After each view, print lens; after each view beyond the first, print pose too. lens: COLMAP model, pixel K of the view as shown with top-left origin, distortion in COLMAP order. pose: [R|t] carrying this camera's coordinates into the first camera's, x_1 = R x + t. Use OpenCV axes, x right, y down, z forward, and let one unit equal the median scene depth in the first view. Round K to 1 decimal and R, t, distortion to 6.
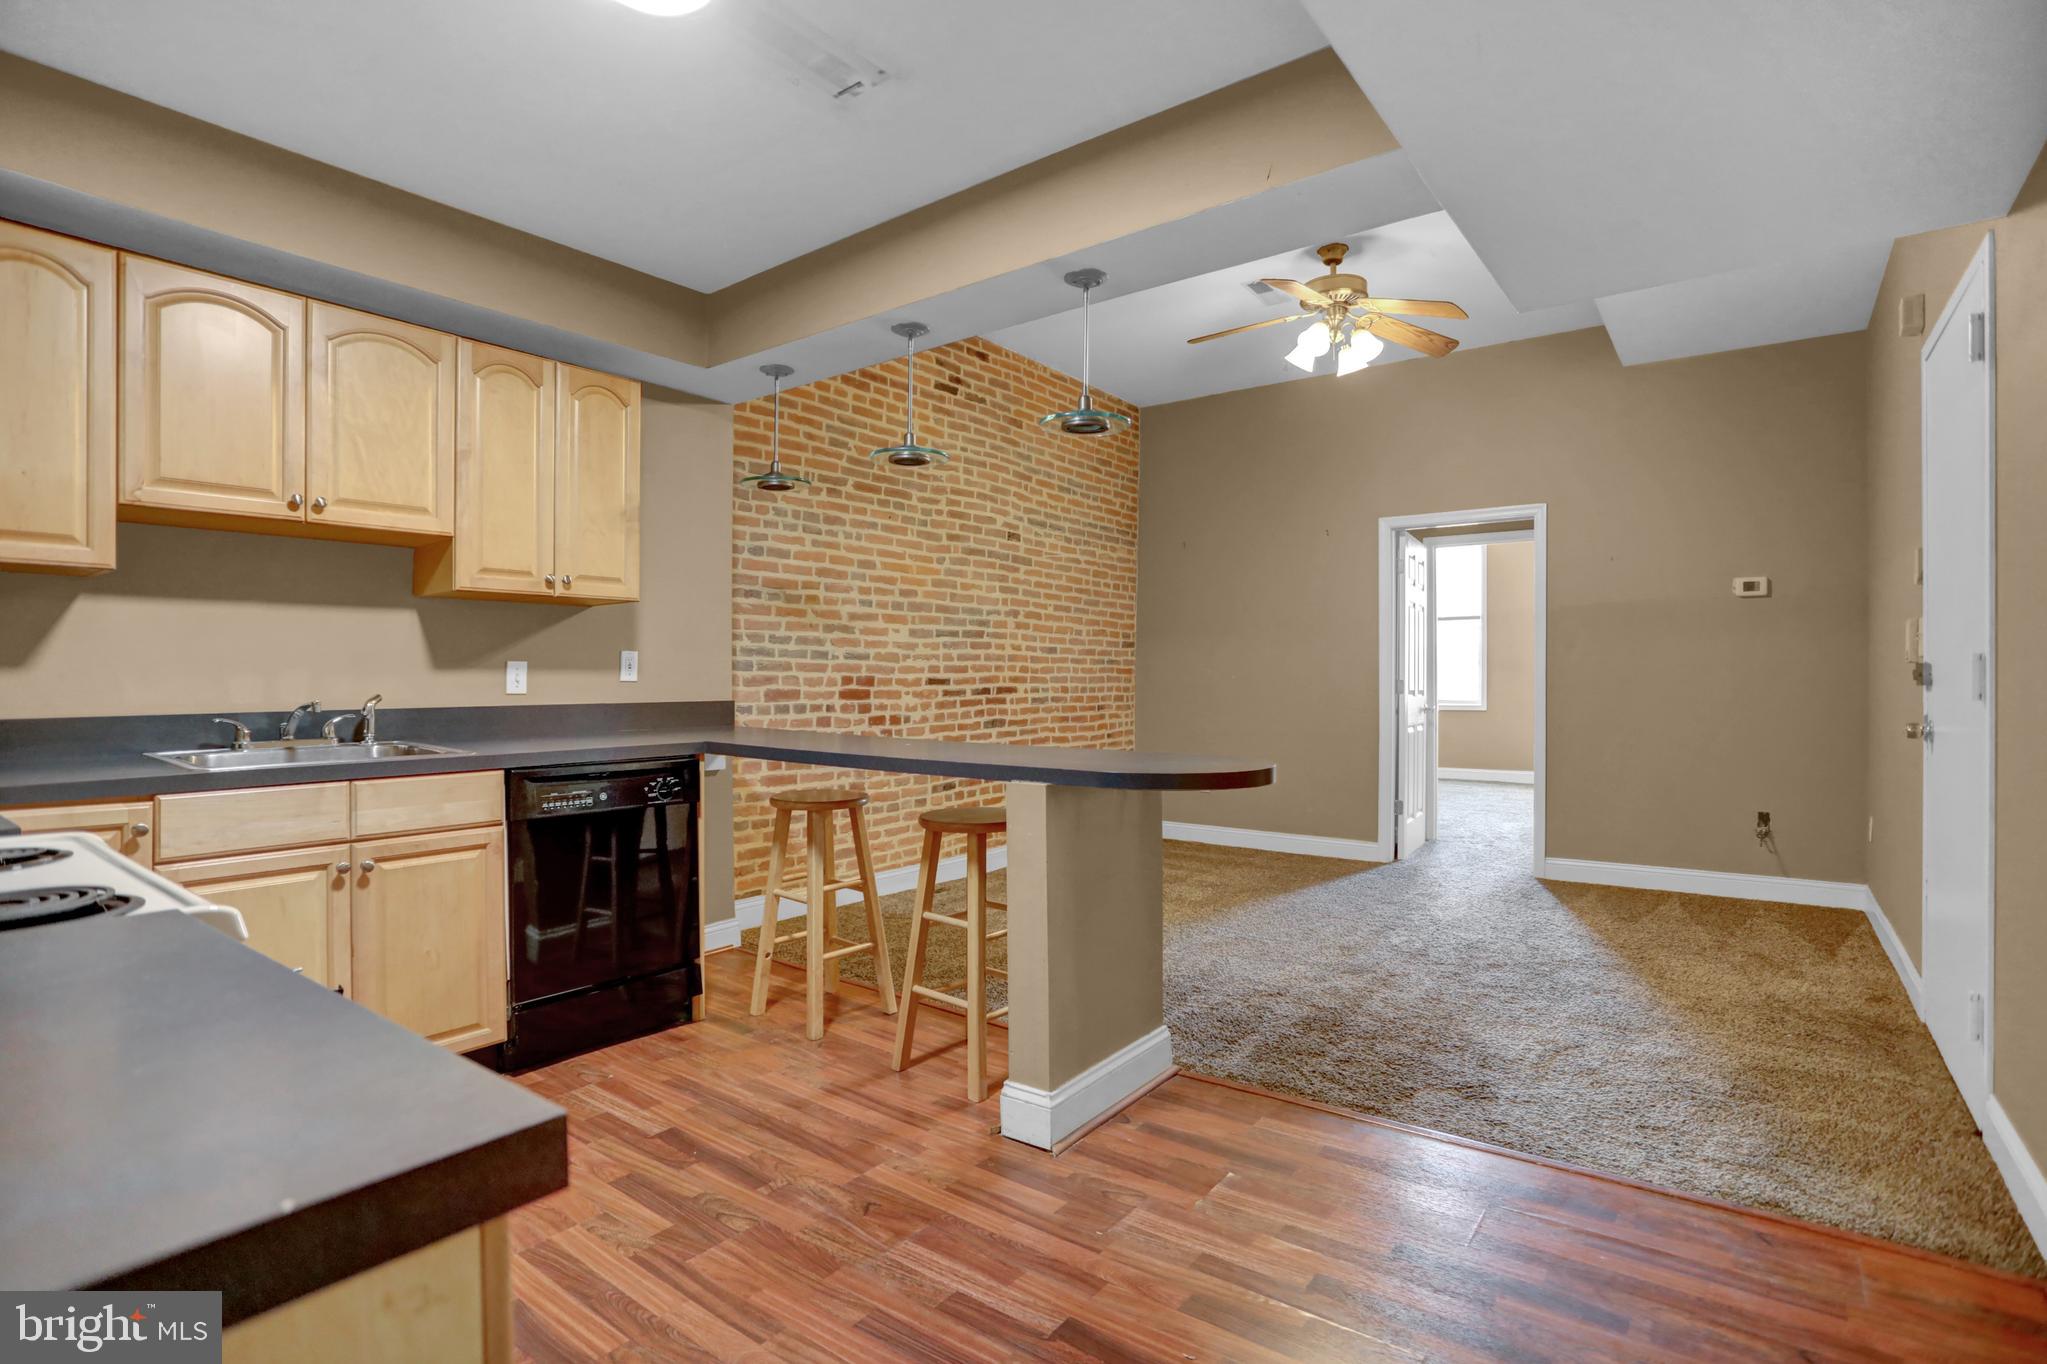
lens RADIAL K [[979.7, 0, 1031.9], [0, 979.7, 679.1], [0, 0, 1]] dist [-0.093195, 0.040759]
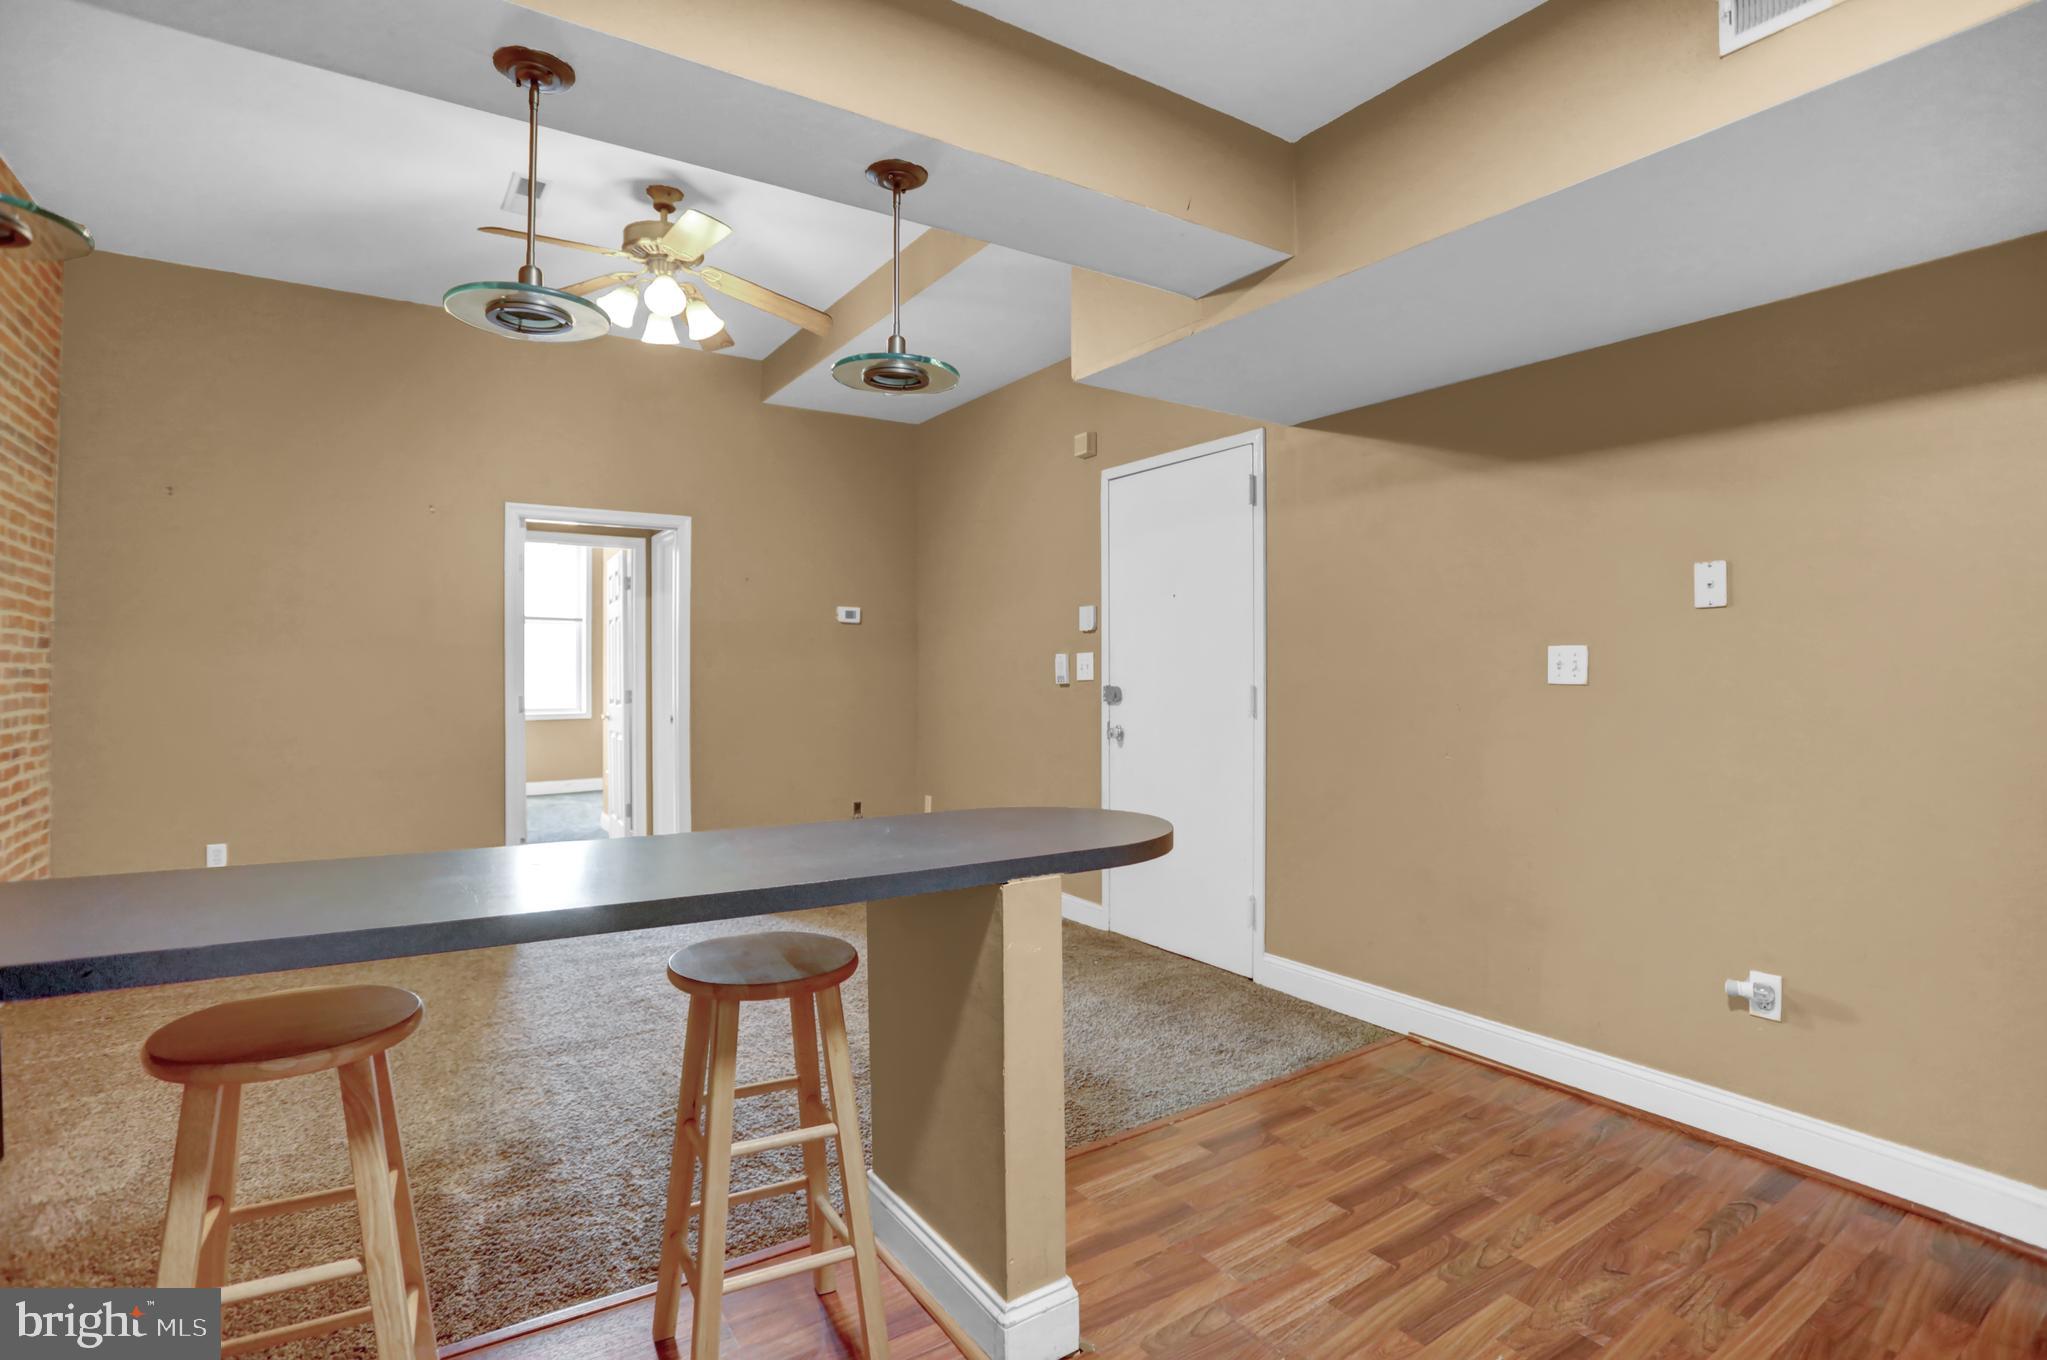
lens RADIAL K [[979.7, 0, 1031.9], [0, 979.7, 677.1], [0, 0, 1]] dist [-0.093195, 0.040759]
pose [[0.331941, -0.002040, 0.943298, -0.272636], [0.001584, 0.999997, 0.001605, -0.017347], [-0.943299, 0.000962, 0.331944, 0.307117]]
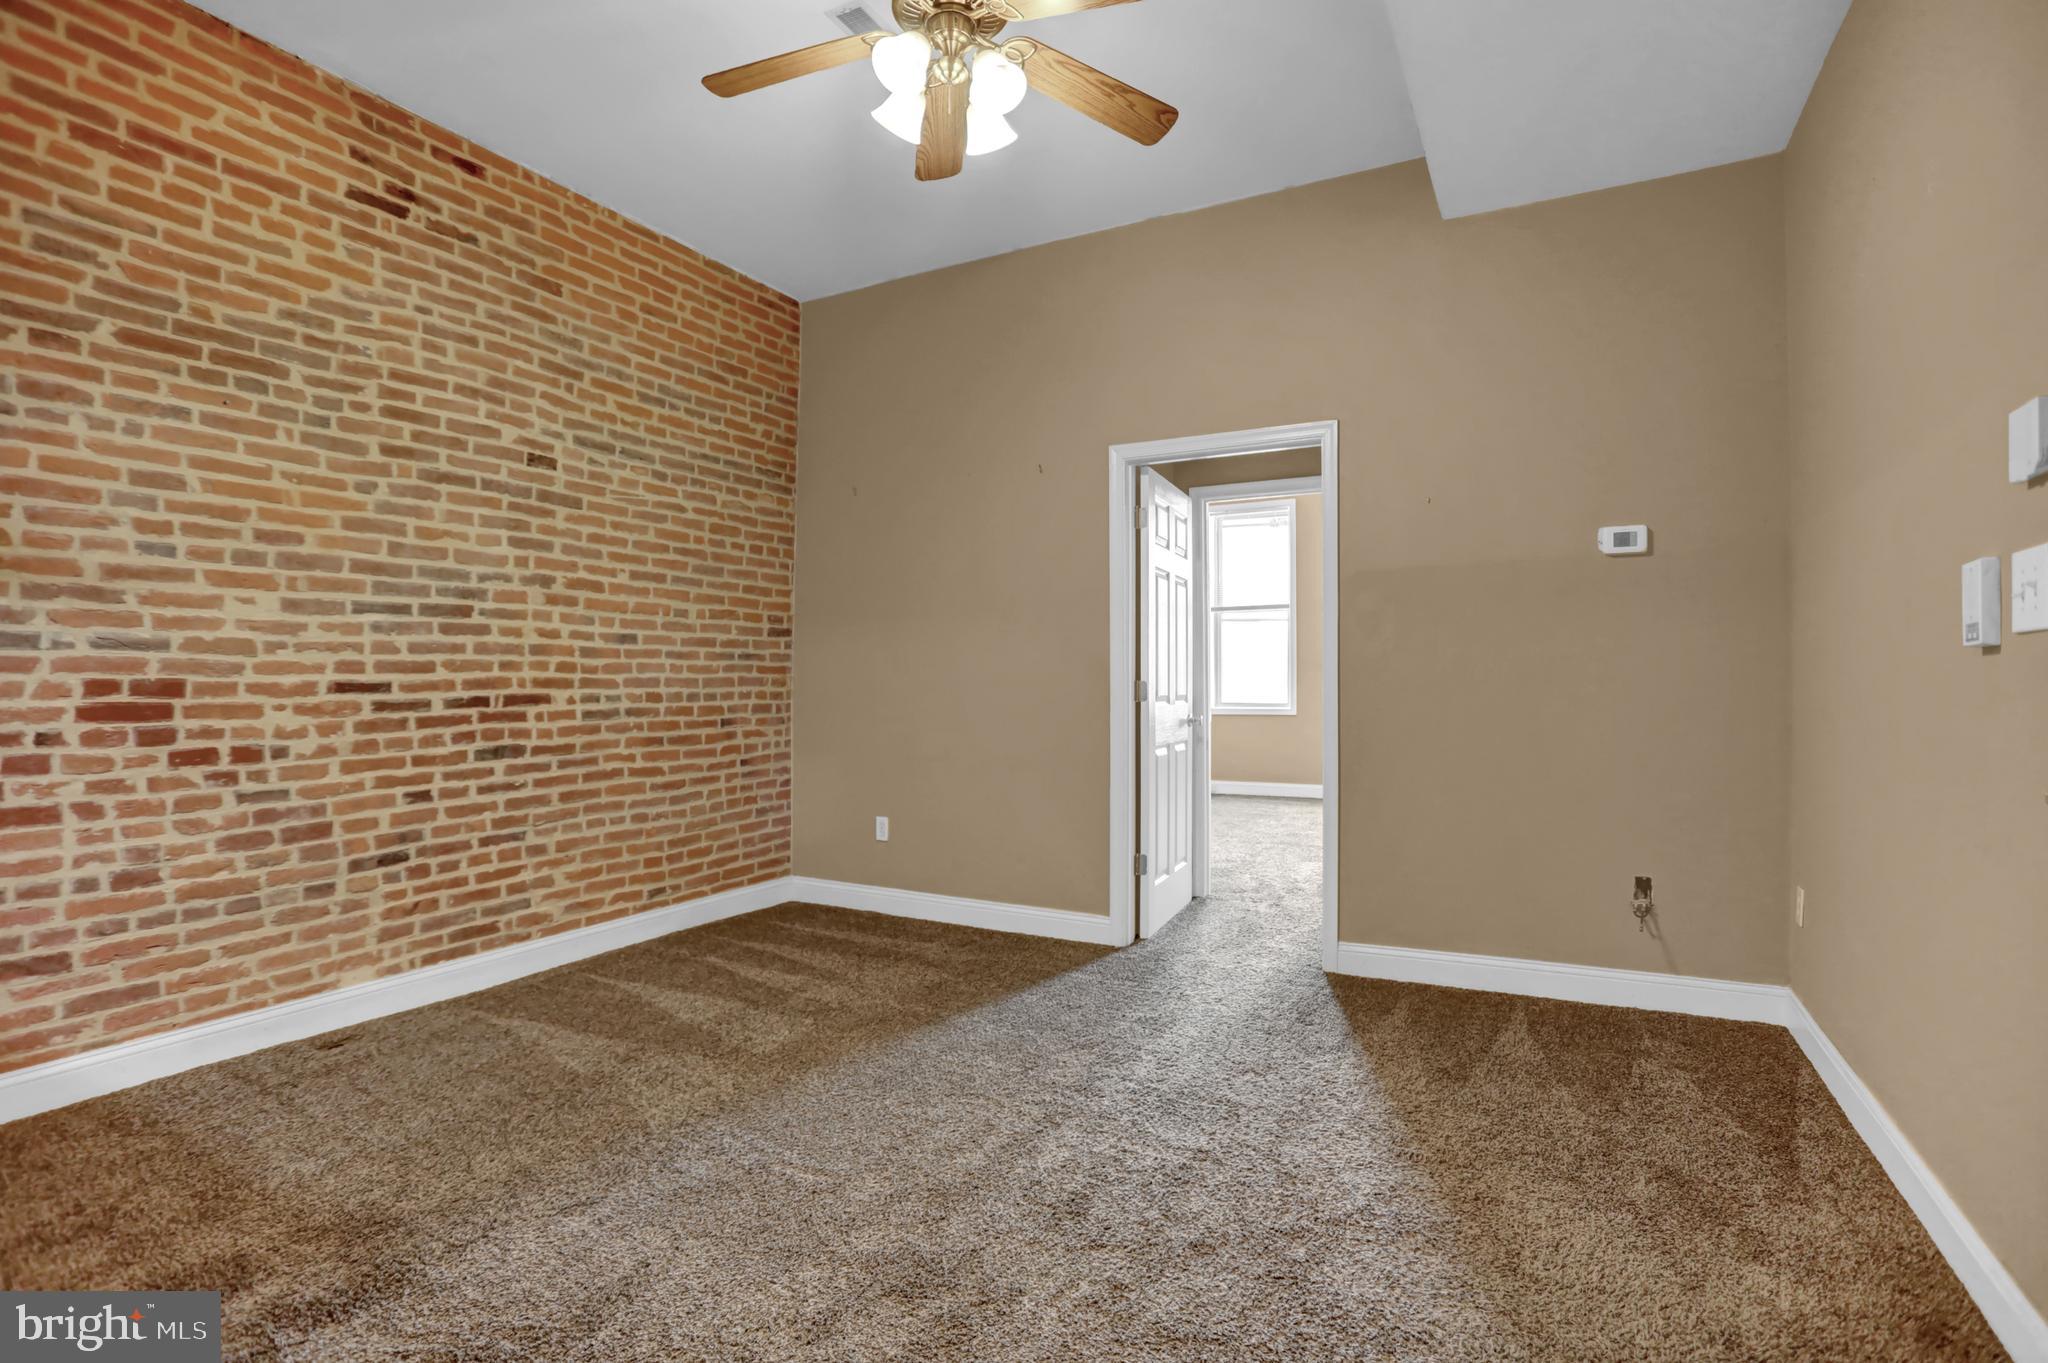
lens RADIAL K [[980.2, 0, 1032.4], [0, 980.2, 678.6], [0, 0, 1]] dist [-0.093195, 0.040759]
pose [[0.988539, -0.003883, 0.150918, 0.205178], [0.003973, 0.999992, -0.000297, -0.001075], [-0.150916, 0.000893, 0.988546, 0.329070]]
